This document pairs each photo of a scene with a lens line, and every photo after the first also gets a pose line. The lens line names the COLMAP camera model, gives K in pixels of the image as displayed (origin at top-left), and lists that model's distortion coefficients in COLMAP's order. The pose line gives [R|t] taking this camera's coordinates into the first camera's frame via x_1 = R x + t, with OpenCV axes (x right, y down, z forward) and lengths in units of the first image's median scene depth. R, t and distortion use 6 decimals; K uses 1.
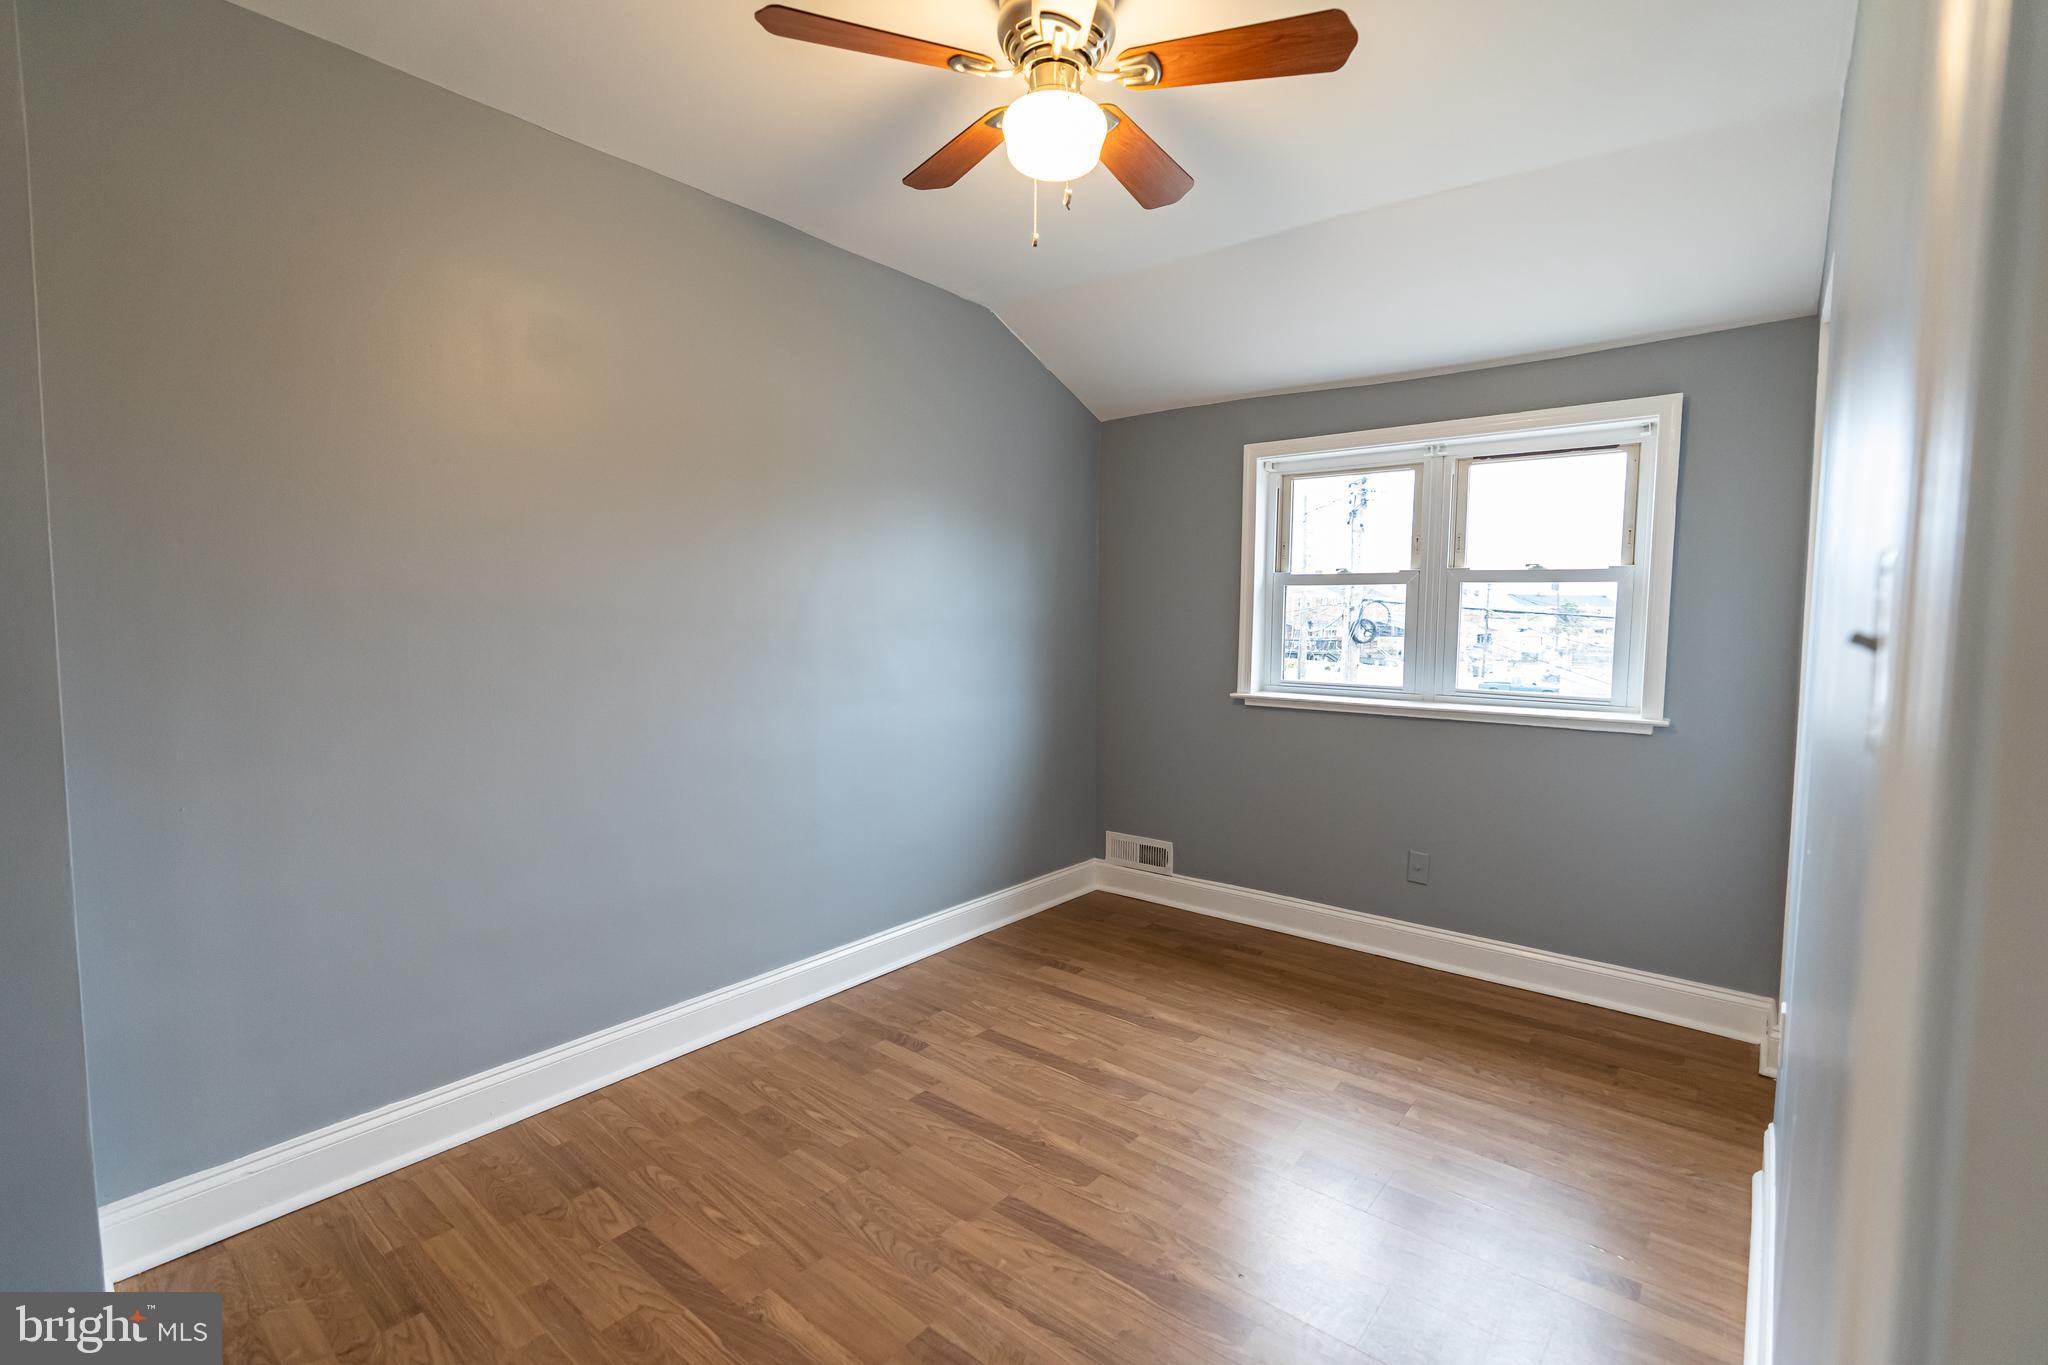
lens RADIAL K [[914.3, 0, 1035.2], [0, 914.3, 678.7], [0, 0, 1]] dist [-0.007988, 0.001127]
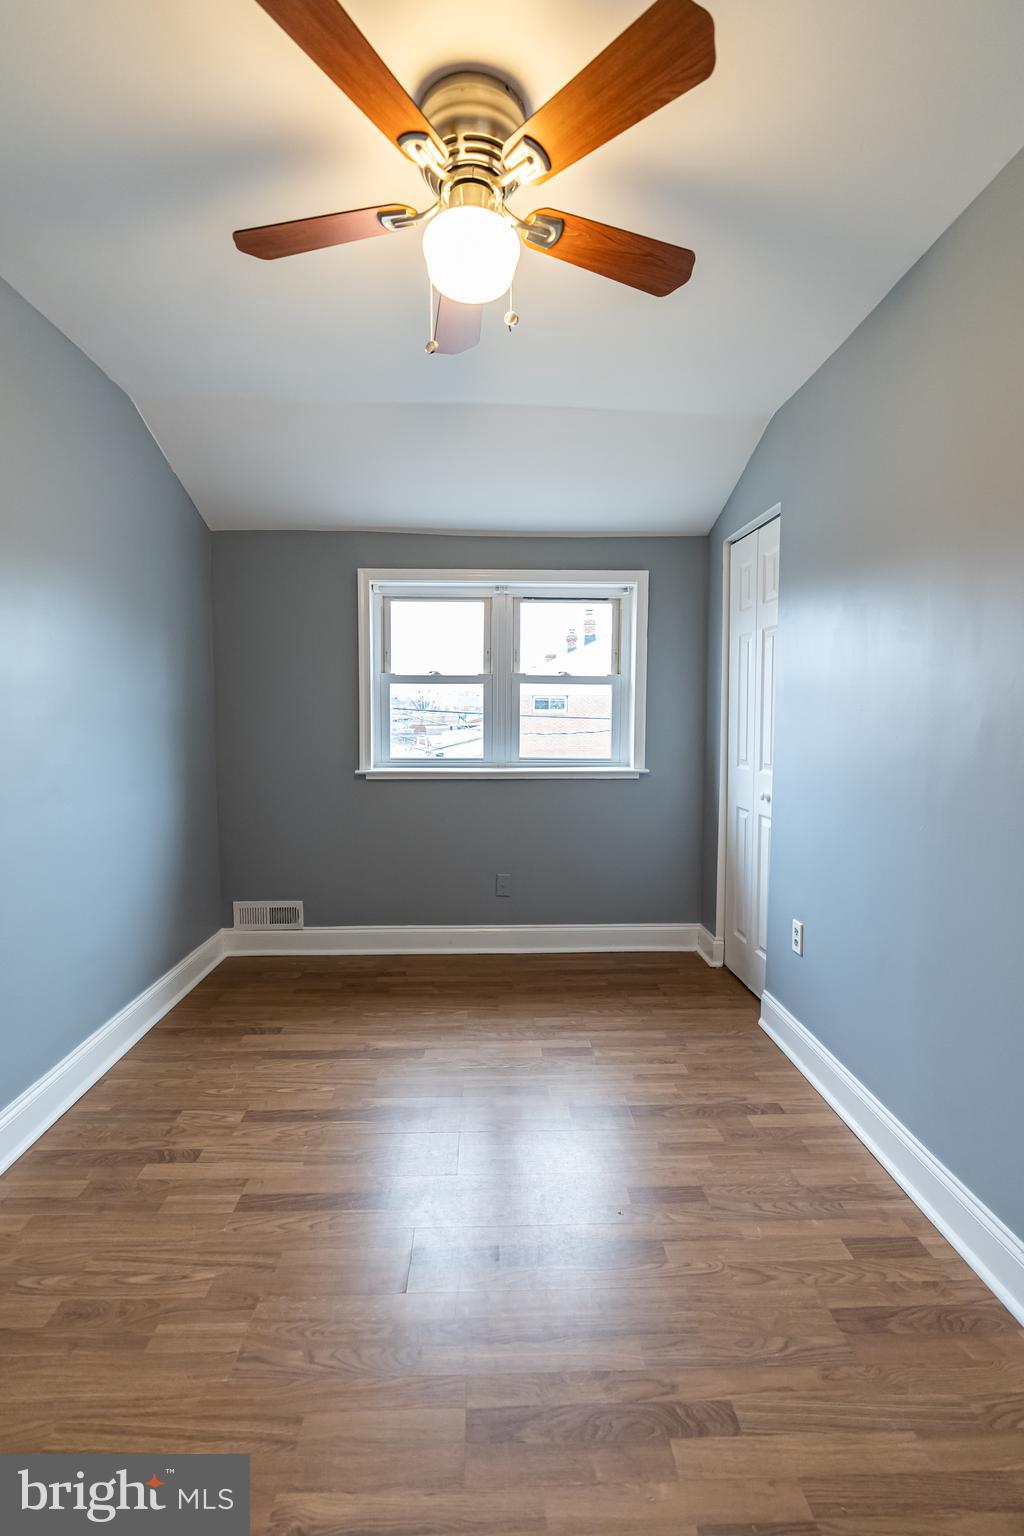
lens RADIAL K [[686.4, 0, 515.3], [0, 686.4, 762.6], [0, 0, 1]] dist [-0.012139, 0.004640]
pose [[0.757110, -0.054263, 0.651030, -0.279252], [0.050228, 0.998430, 0.024806, -0.008643], [-0.651353, 0.013919, 0.758647, 0.203750]]
